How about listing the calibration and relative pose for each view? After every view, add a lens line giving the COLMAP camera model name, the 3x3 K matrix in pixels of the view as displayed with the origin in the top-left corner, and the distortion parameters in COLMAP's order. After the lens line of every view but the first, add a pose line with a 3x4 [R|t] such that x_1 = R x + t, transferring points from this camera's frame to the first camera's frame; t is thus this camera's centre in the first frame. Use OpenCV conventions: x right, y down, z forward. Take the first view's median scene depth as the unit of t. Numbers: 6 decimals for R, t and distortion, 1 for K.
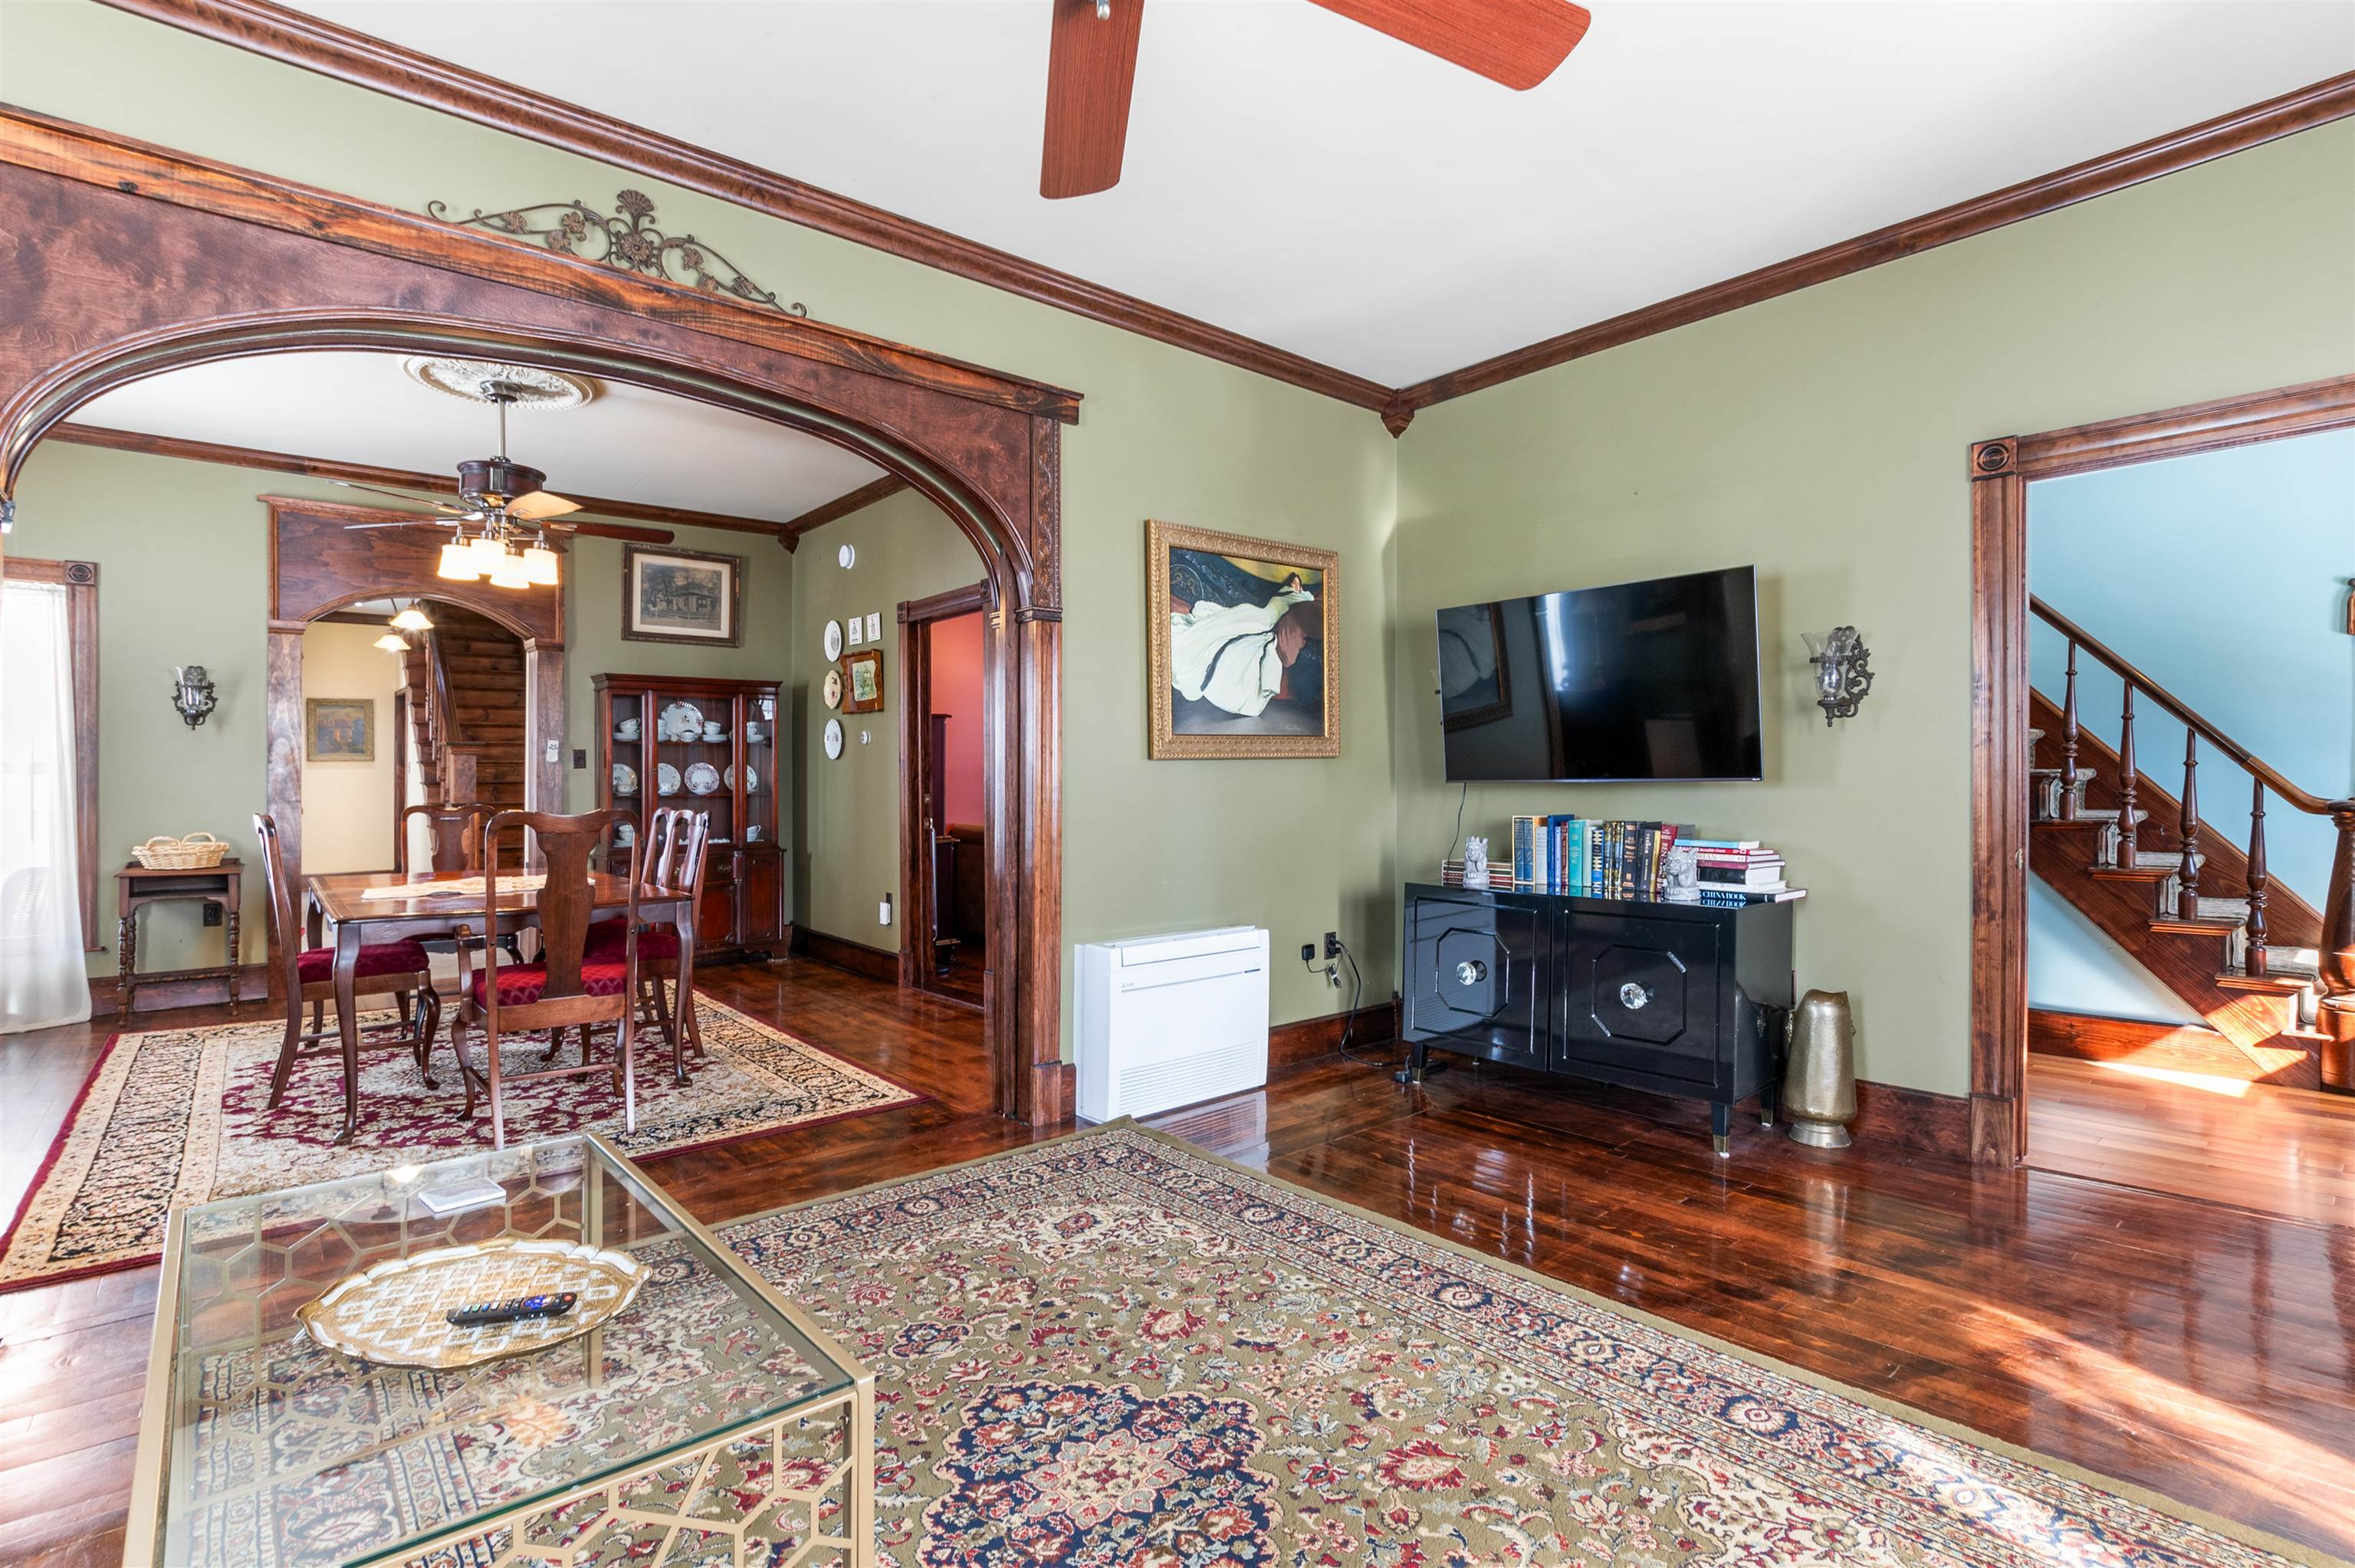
lens RADIAL K [[1107.6, 0, 1206.0], [0, 1107.6, 774.8], [0, 0, 1]] dist [-0.011697, -0.000465]
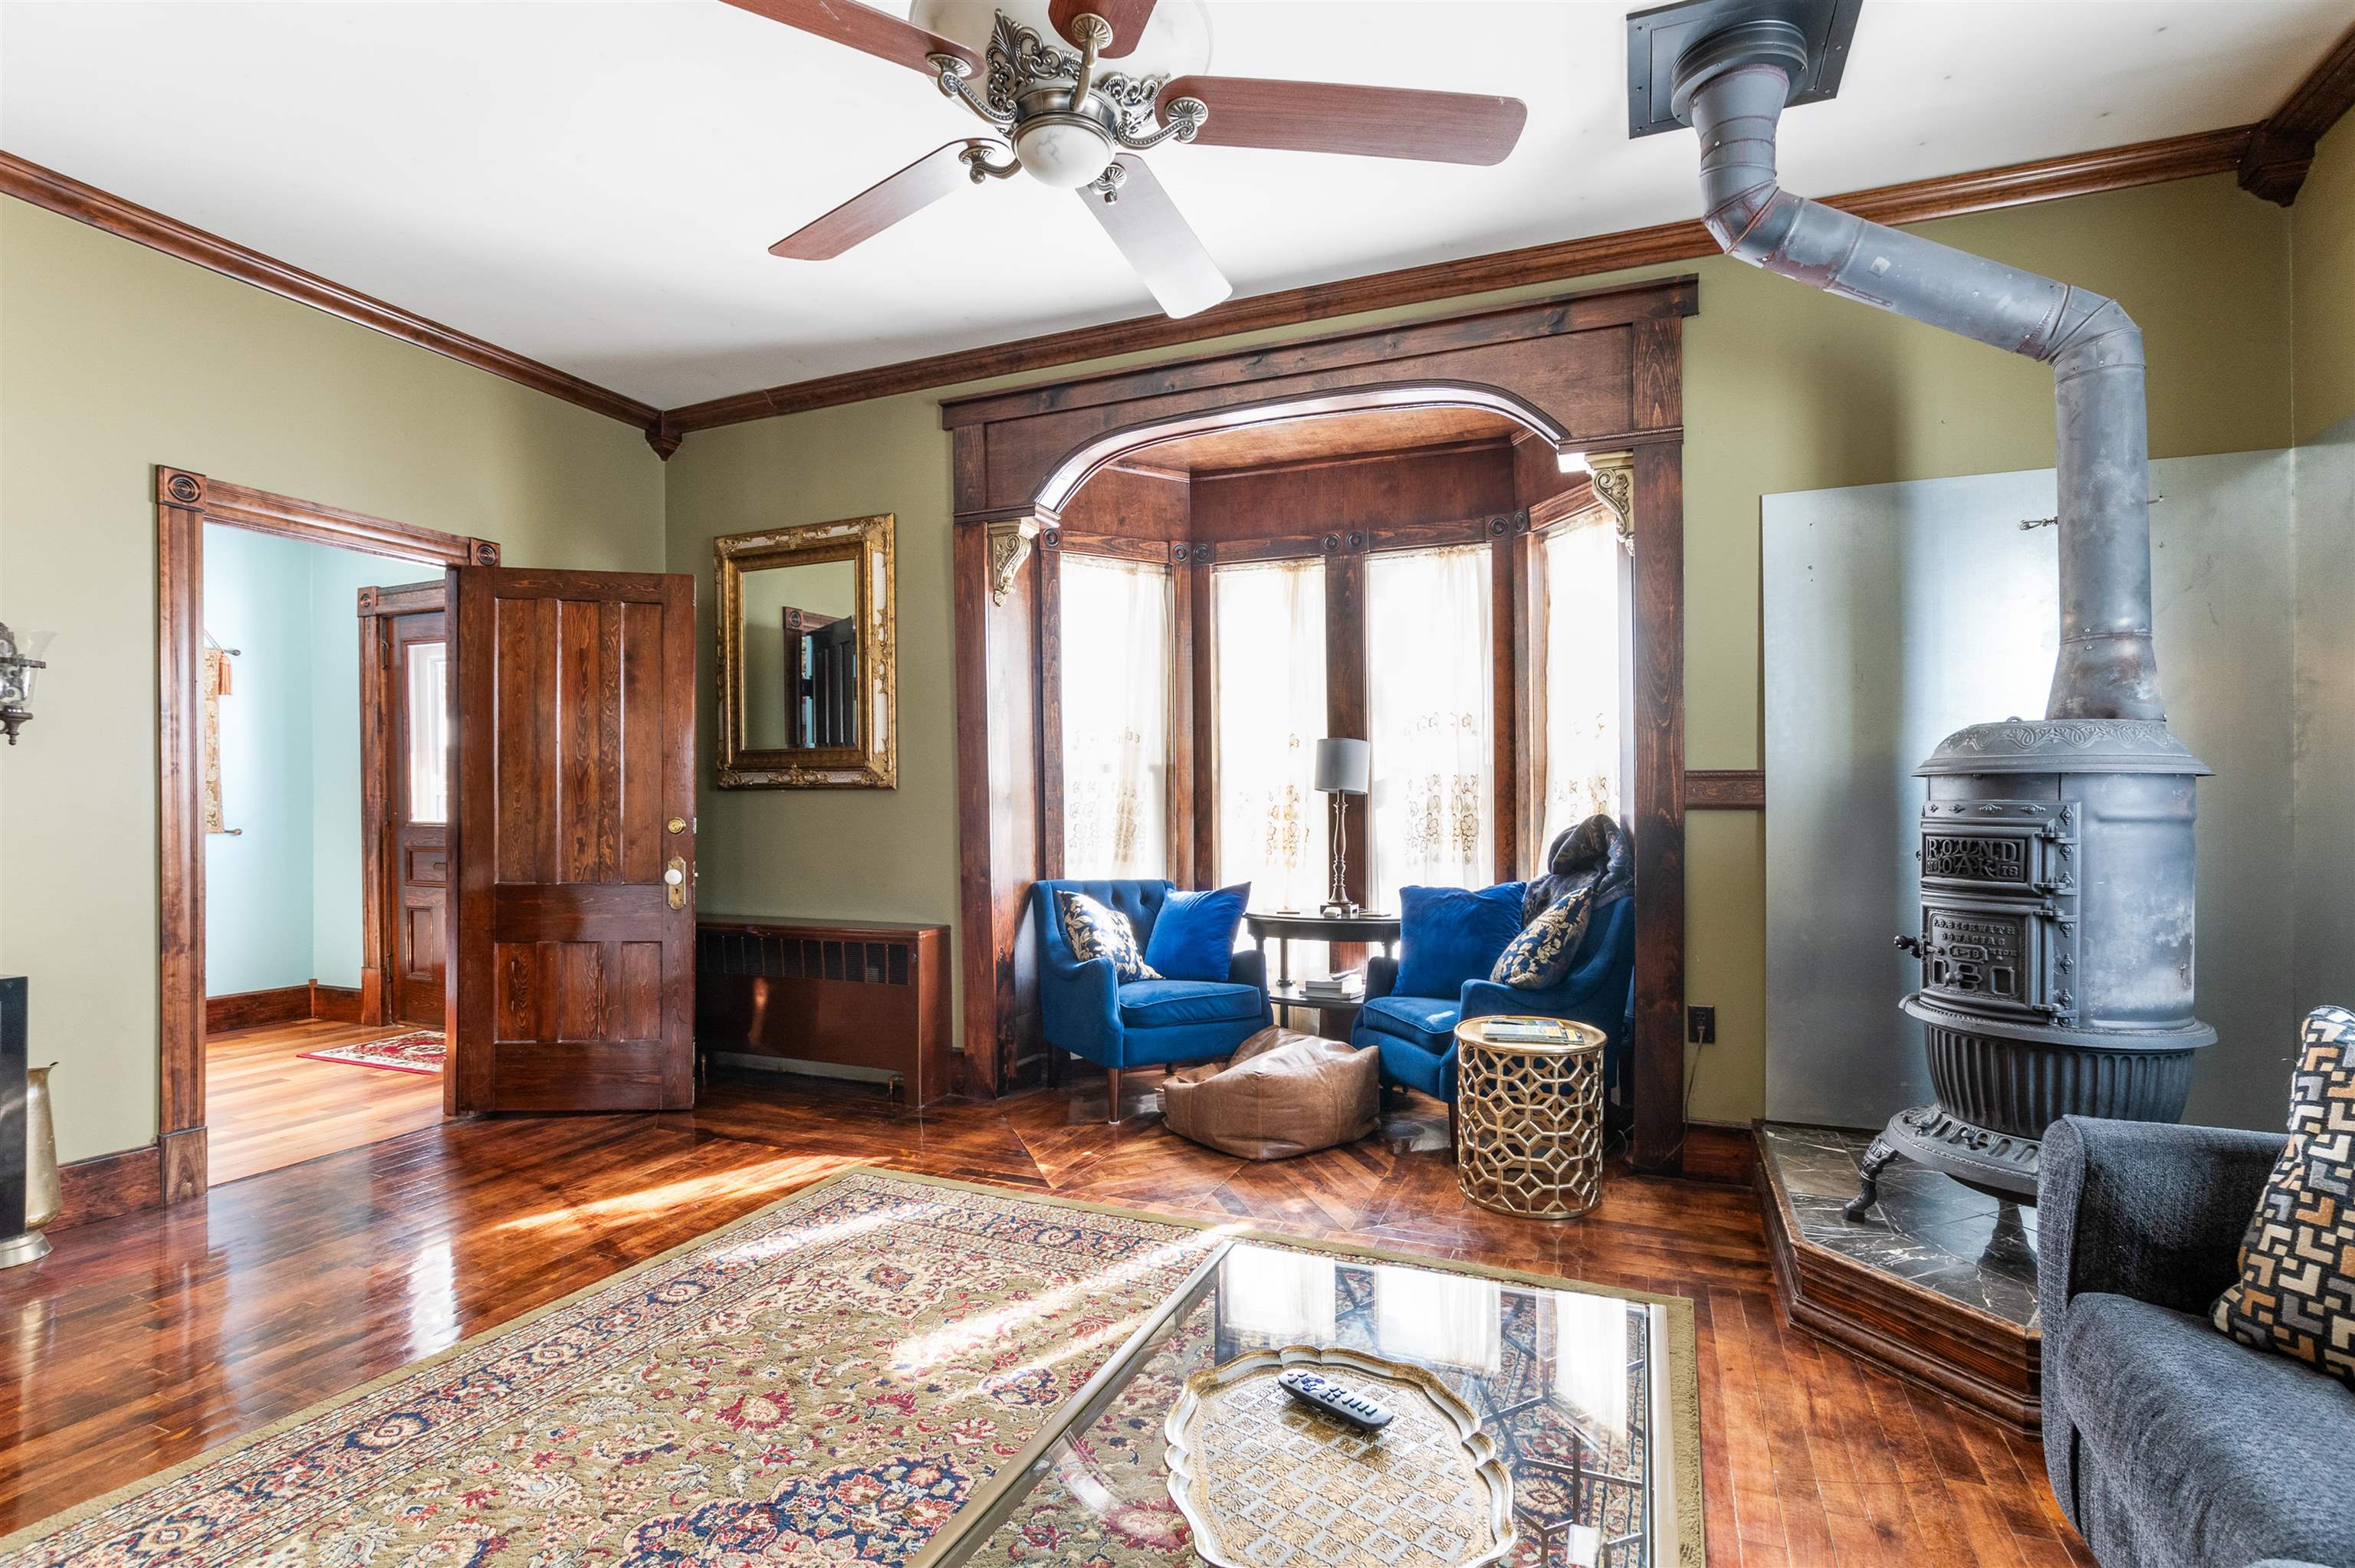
lens RADIAL K [[1085.8, 0, 1207.6], [0, 1085.8, 793.7], [0, 0, 1]] dist [-0.023879, -0.000584]
pose [[-0.438560, 0.027144, 0.898292, -0.737137], [-0.001187, 0.999525, -0.030783, 0.022867], [-0.898701, -0.014567, -0.438320, 0.790287]]
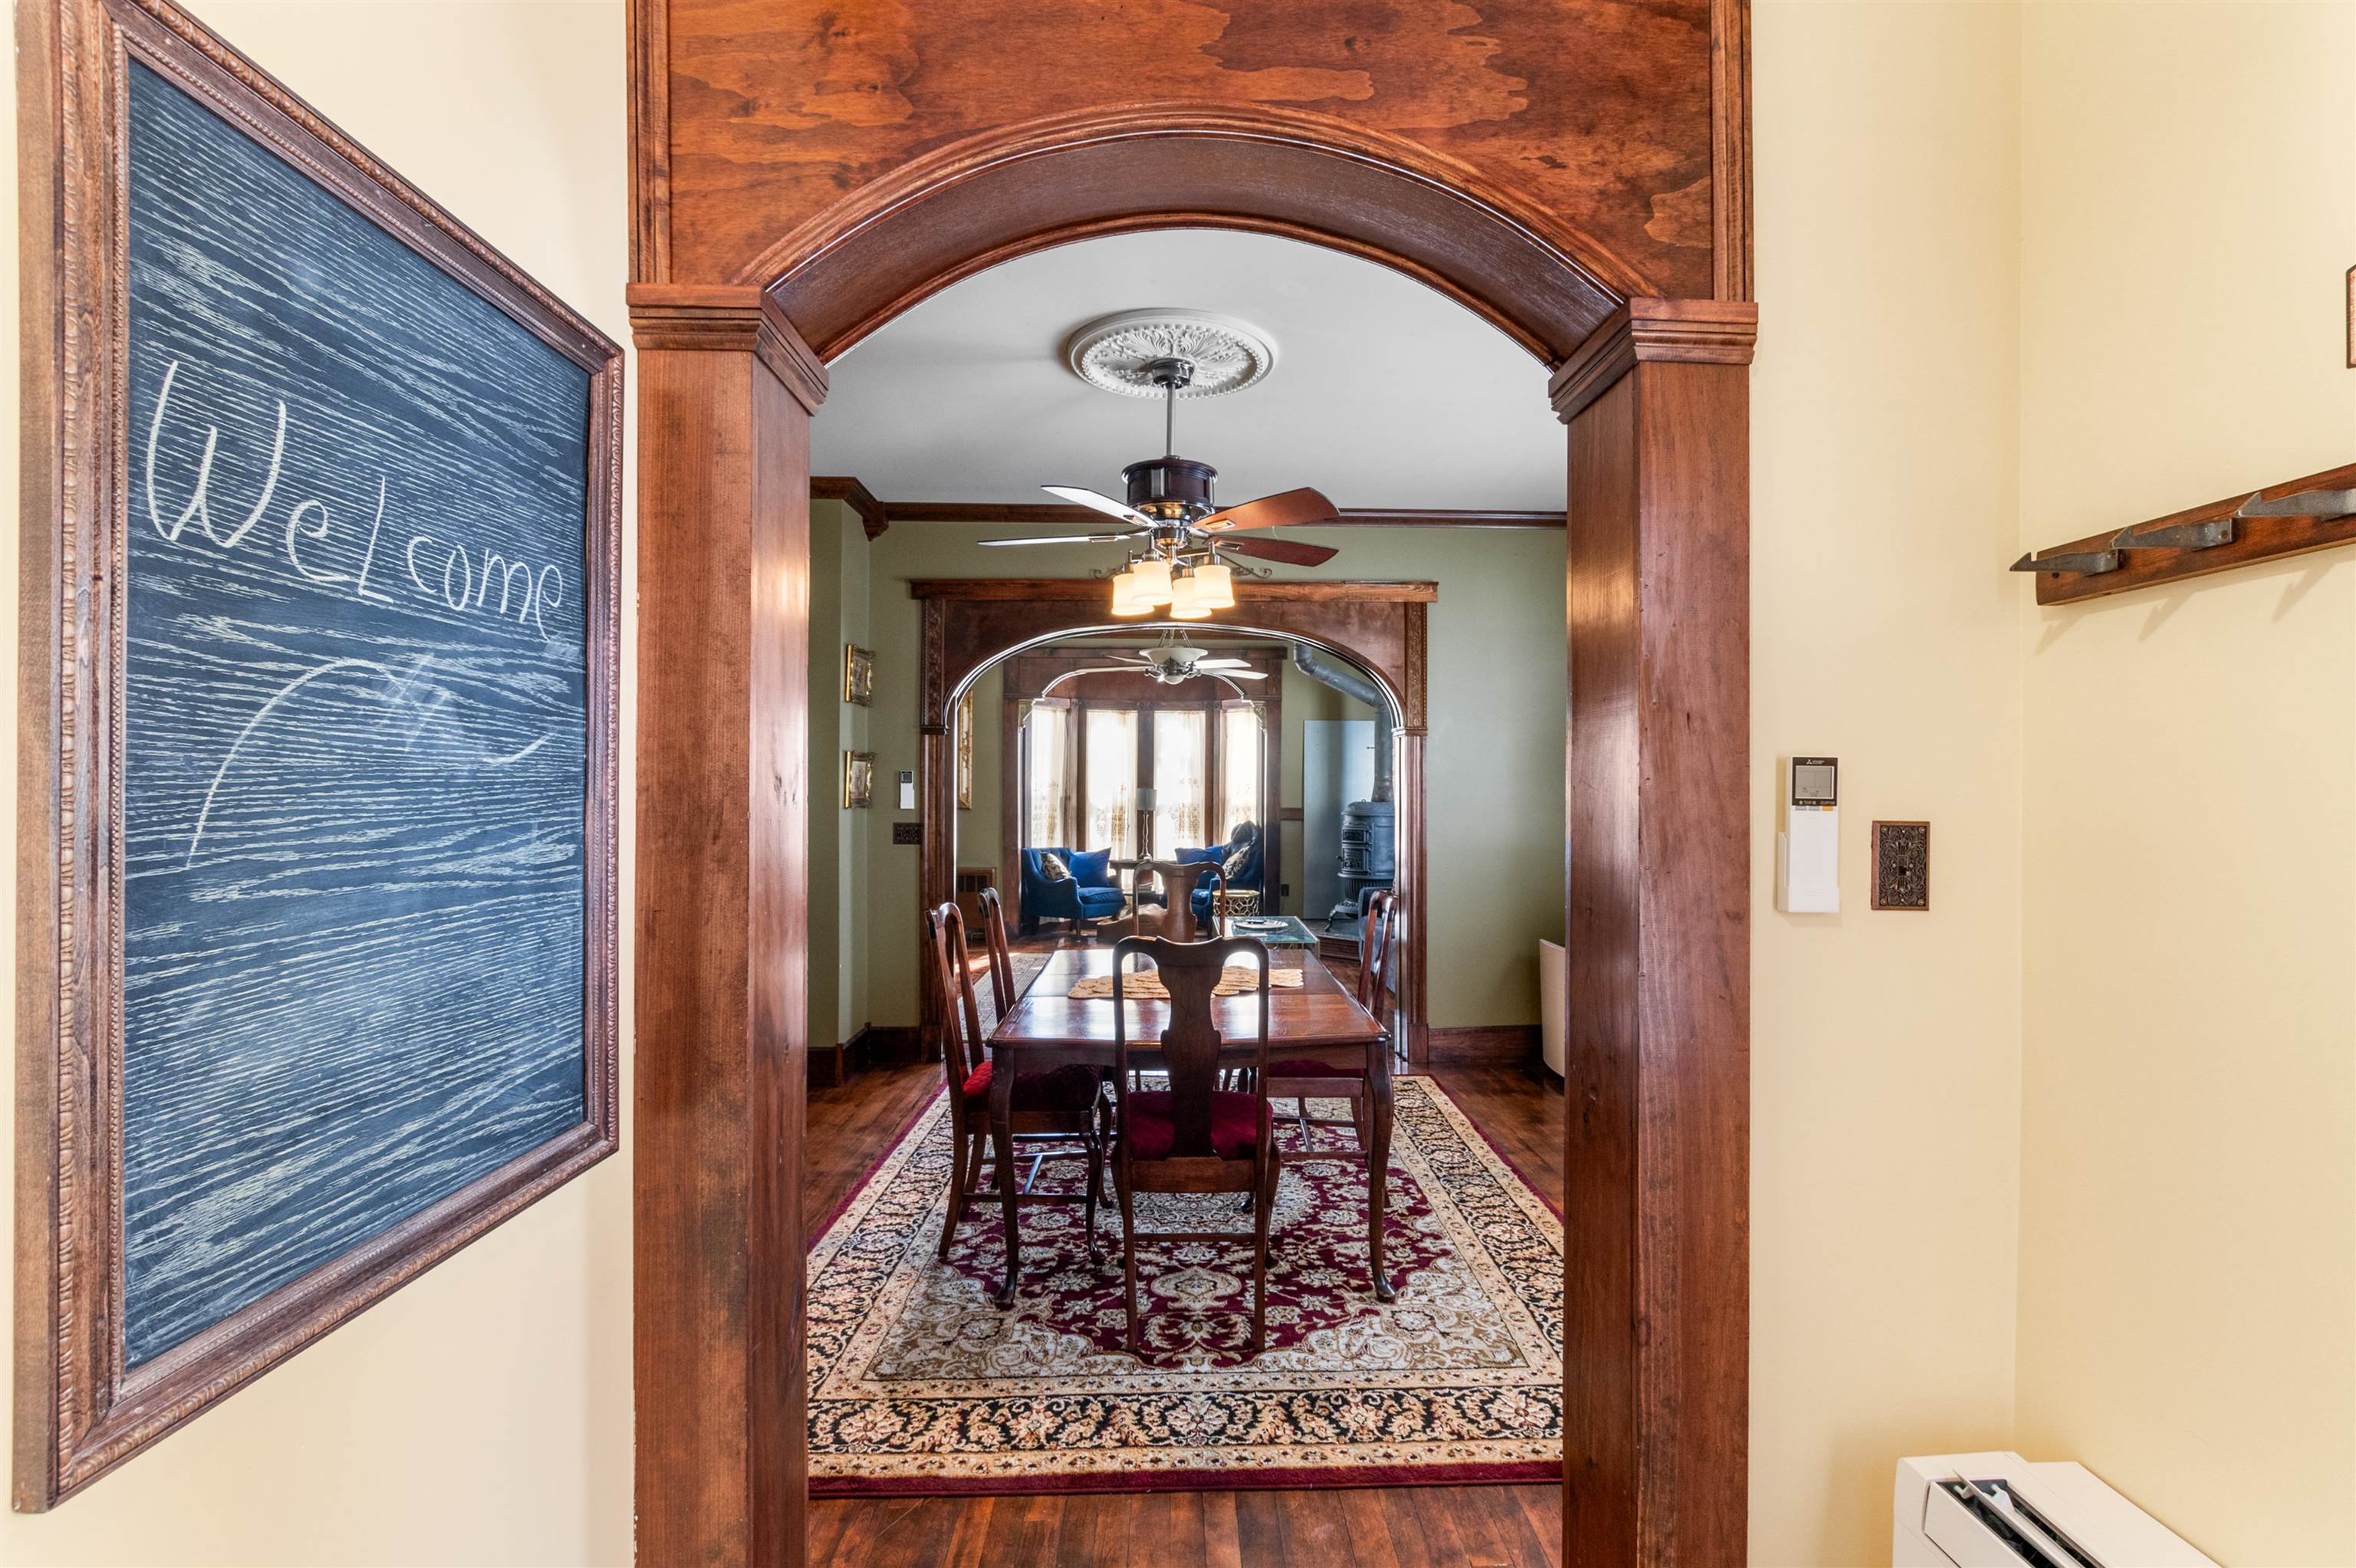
lens RADIAL K [[1041.3, 0, 1202.6], [0, 1041.3, 802.2], [0, 0, 1]] dist [-0.028838, 0.000664]
pose [[-0.764659, -0.001228, 0.644433, -2.081602], [0.000557, 0.999997, 0.002566, -0.074696], [-0.644434, 0.002321, -0.764656, 2.833216]]
